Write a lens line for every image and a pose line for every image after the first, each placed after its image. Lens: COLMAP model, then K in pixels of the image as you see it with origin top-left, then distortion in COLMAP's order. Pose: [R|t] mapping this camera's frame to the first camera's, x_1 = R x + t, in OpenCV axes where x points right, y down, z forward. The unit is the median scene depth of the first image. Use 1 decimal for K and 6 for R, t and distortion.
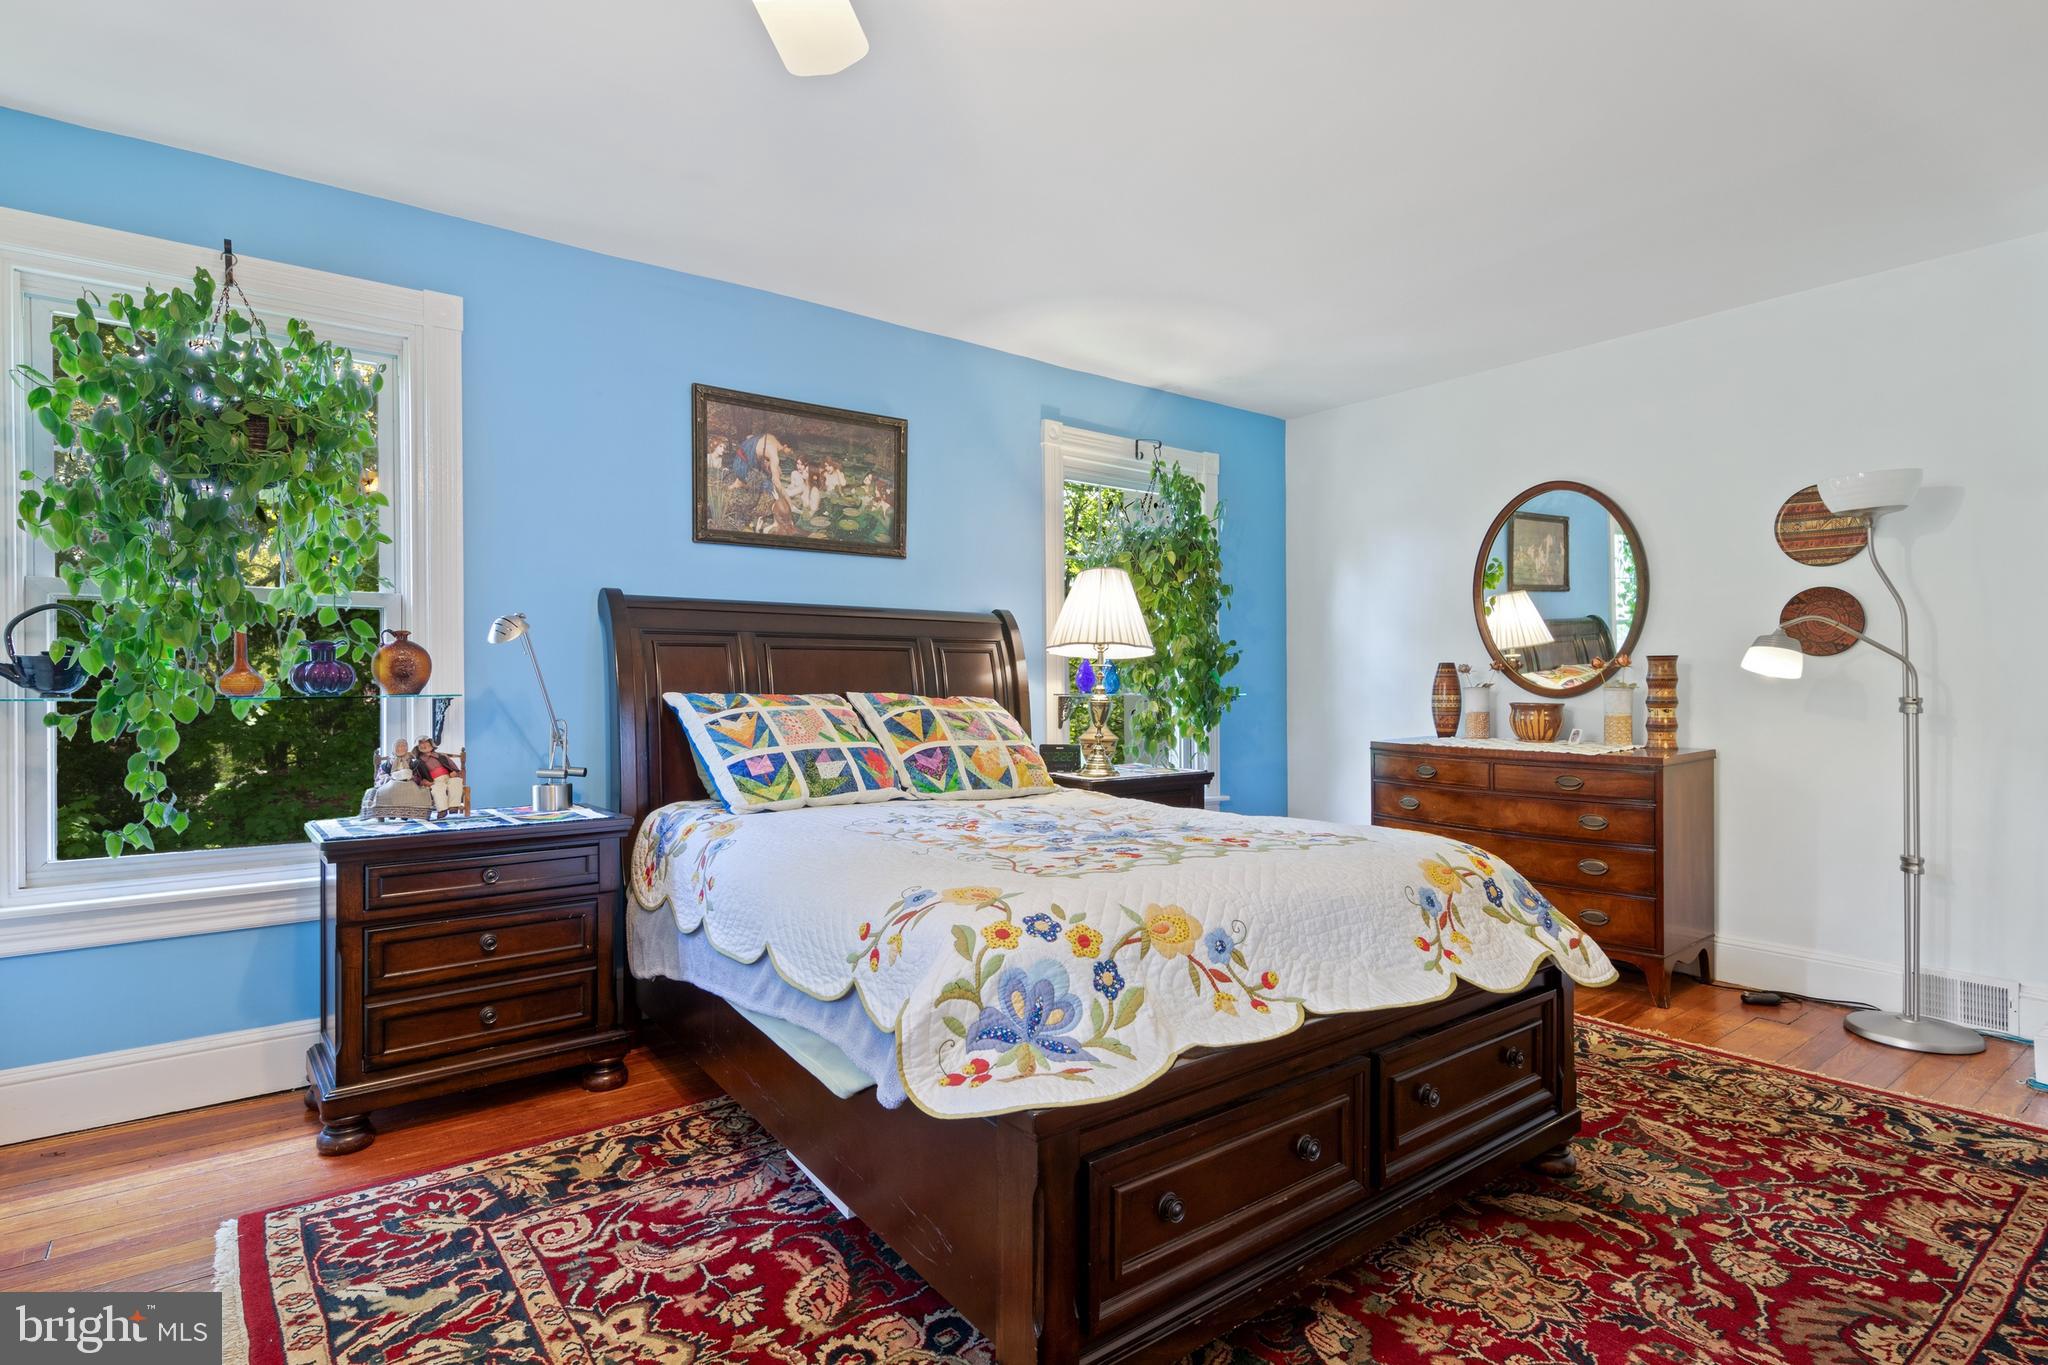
lens RADIAL K [[1042.1, 0, 1023.7], [0, 1042.1, 683.2], [0, 0, 1]] dist [0.010282, -0.003762]
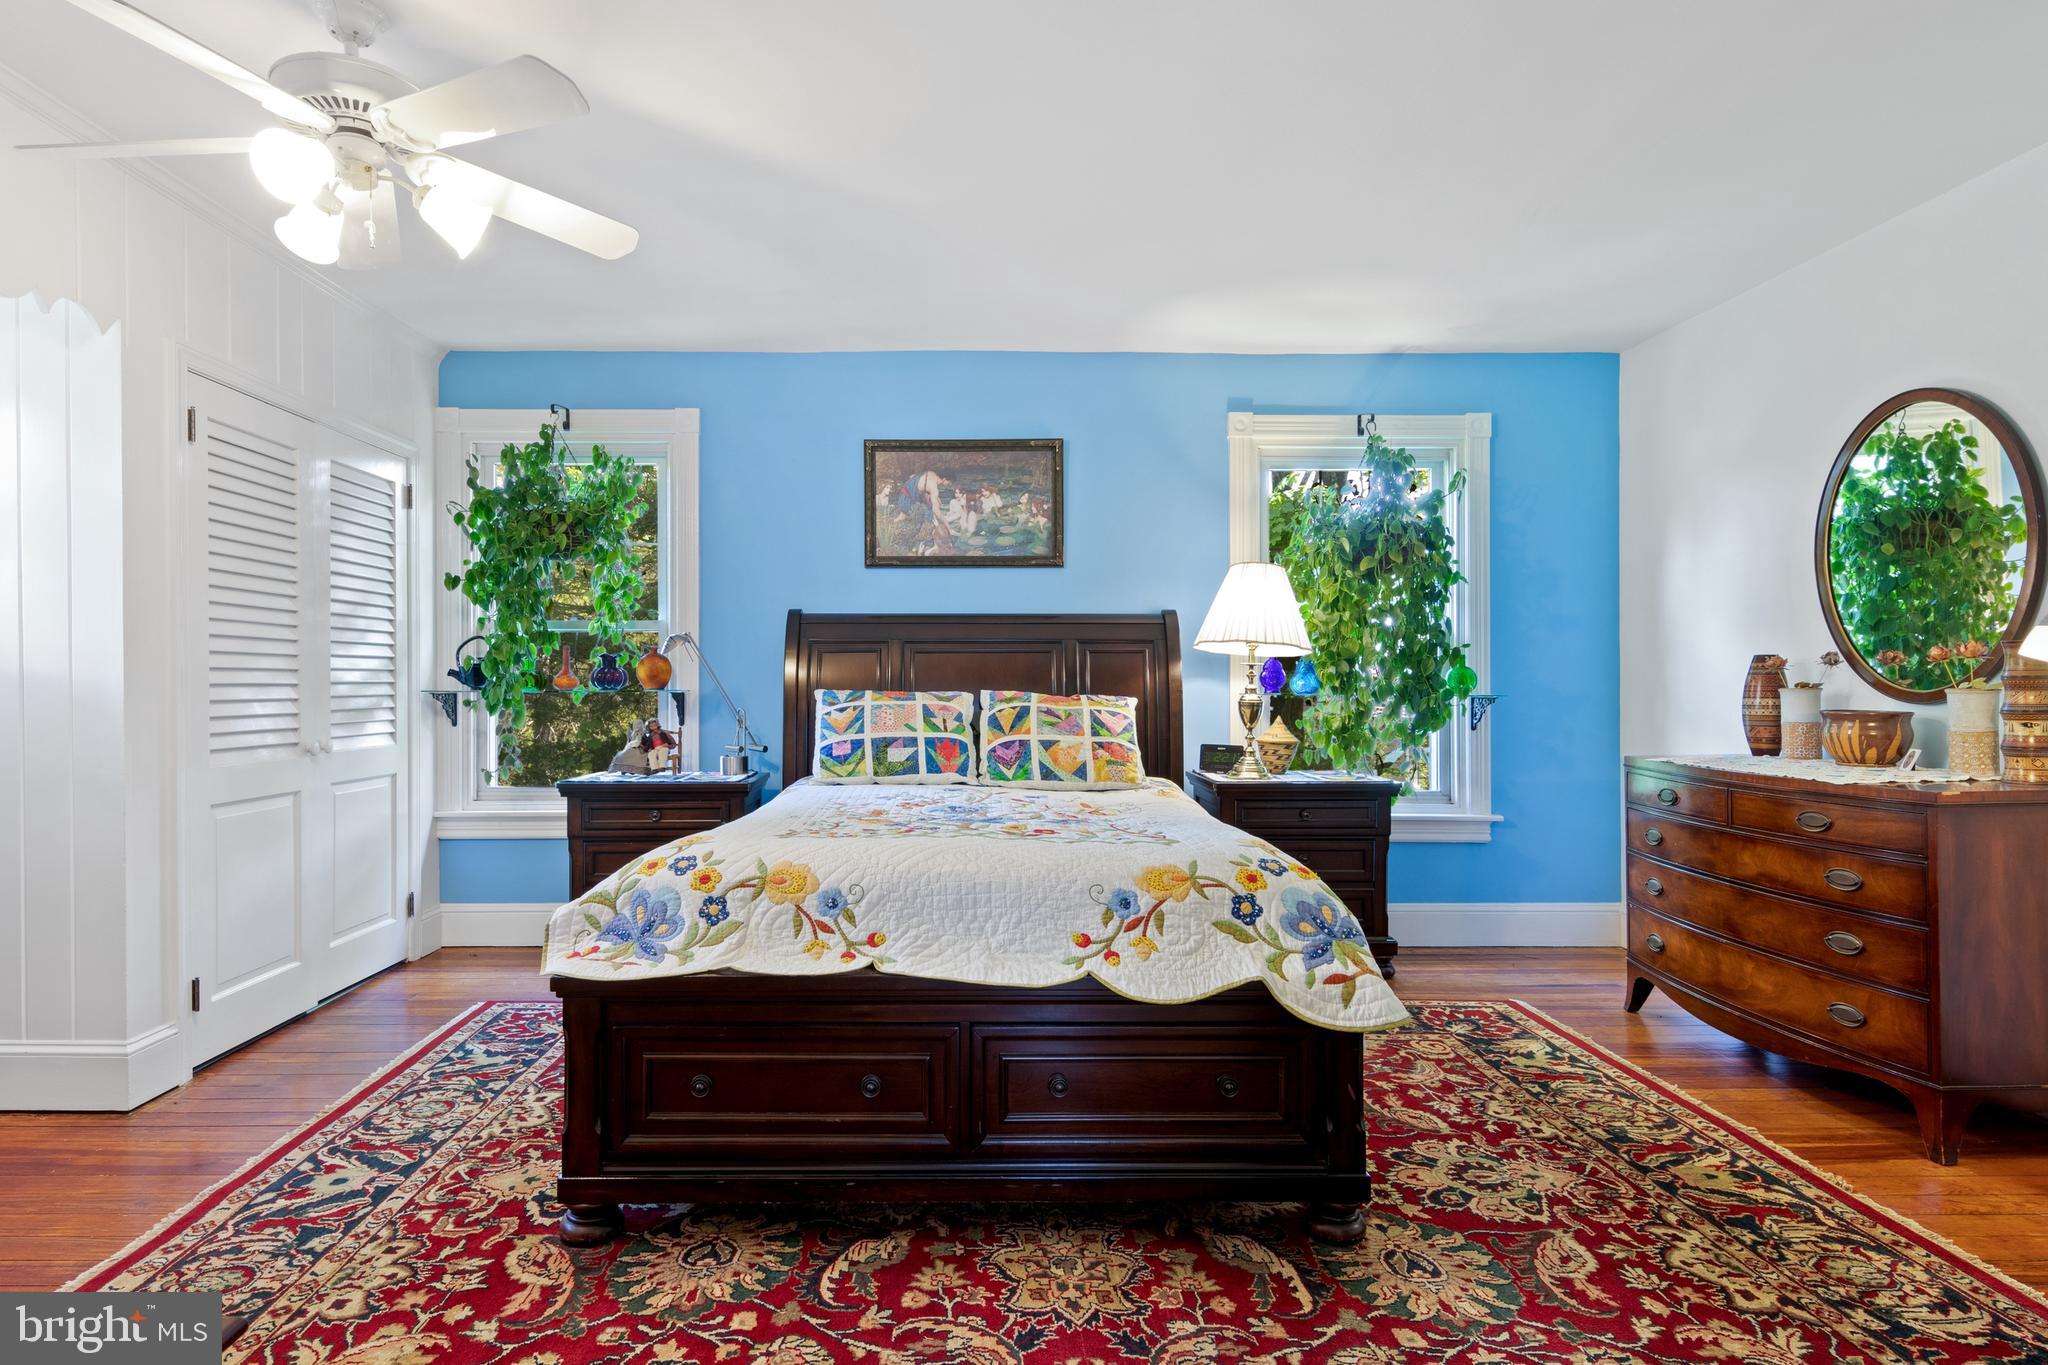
lens RADIAL K [[1107.8, 0, 1020.4], [0, 1107.8, 680.3], [0, 0, 1]] dist [0.007827, -0.002014]
pose [[0.792123, -0.000539, -0.610362, 0.692377], [-0.000844, 0.999998, -0.001978, 0.000371], [0.610362, 0.002082, 0.792120, 0.079716]]
